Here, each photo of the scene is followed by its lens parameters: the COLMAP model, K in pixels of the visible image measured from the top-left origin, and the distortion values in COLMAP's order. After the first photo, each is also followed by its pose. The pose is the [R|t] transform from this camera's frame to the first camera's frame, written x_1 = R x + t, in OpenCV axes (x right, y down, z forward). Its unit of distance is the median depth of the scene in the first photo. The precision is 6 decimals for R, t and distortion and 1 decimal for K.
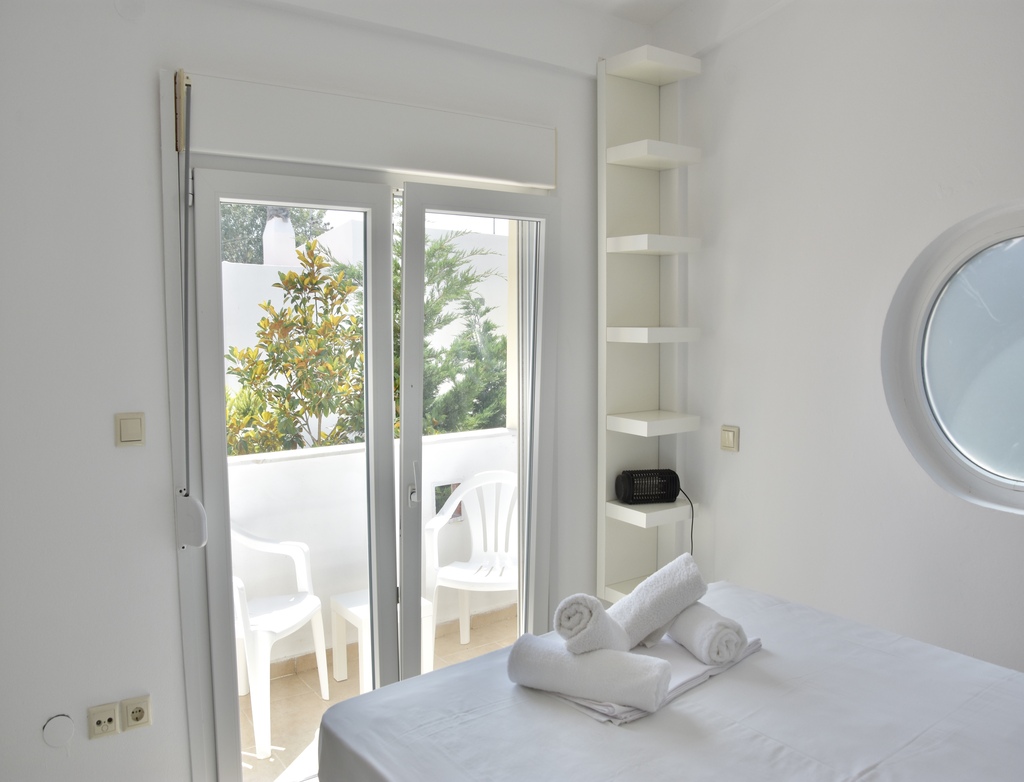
lens RADIAL K [[835.7, 0, 512.0], [0, 835.7, 391.0], [0, 0, 1]] dist [-0.133907, 0.115565]
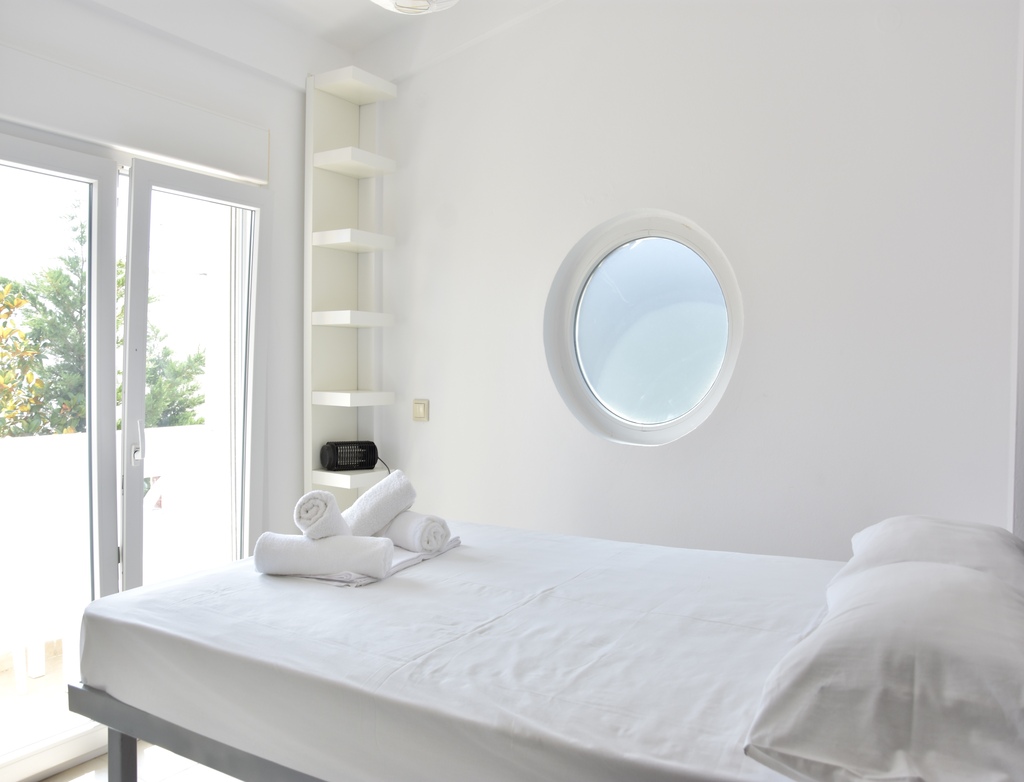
lens RADIAL K [[812.8, 0, 512.0], [0, 812.8, 391.0], [0, 0, 1]] dist [-0.136500, 0.111878]
pose [[0.924410, -0.001565, 0.381397, -0.053994], [0.018979, 0.998941, -0.041901, 0.085212], [-0.380928, 0.045973, 0.923461, -0.100754]]
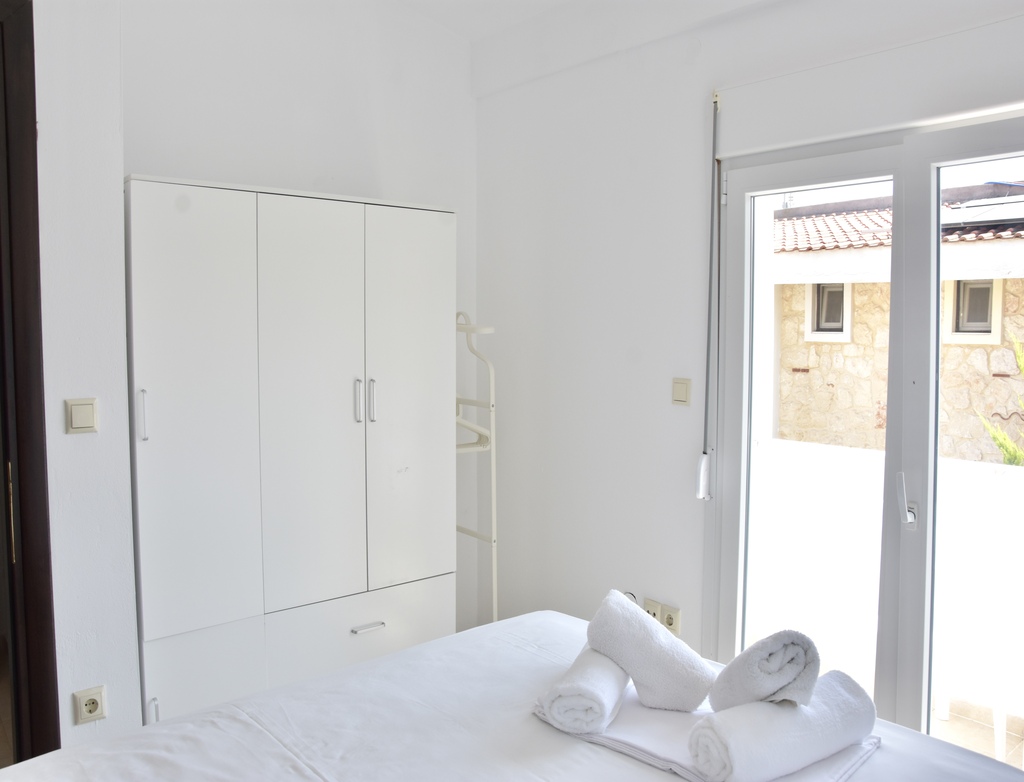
lens RADIAL K [[835.7, 0, 512.0], [0, 835.7, 391.0], [0, 0, 1]] dist [-0.133907, 0.115565]
pose [[0.044244, 0.071037, -0.996492, 0.506997], [-0.084803, 0.994136, 0.067103, -0.011256], [0.995415, 0.081536, 0.050009, 0.435397]]
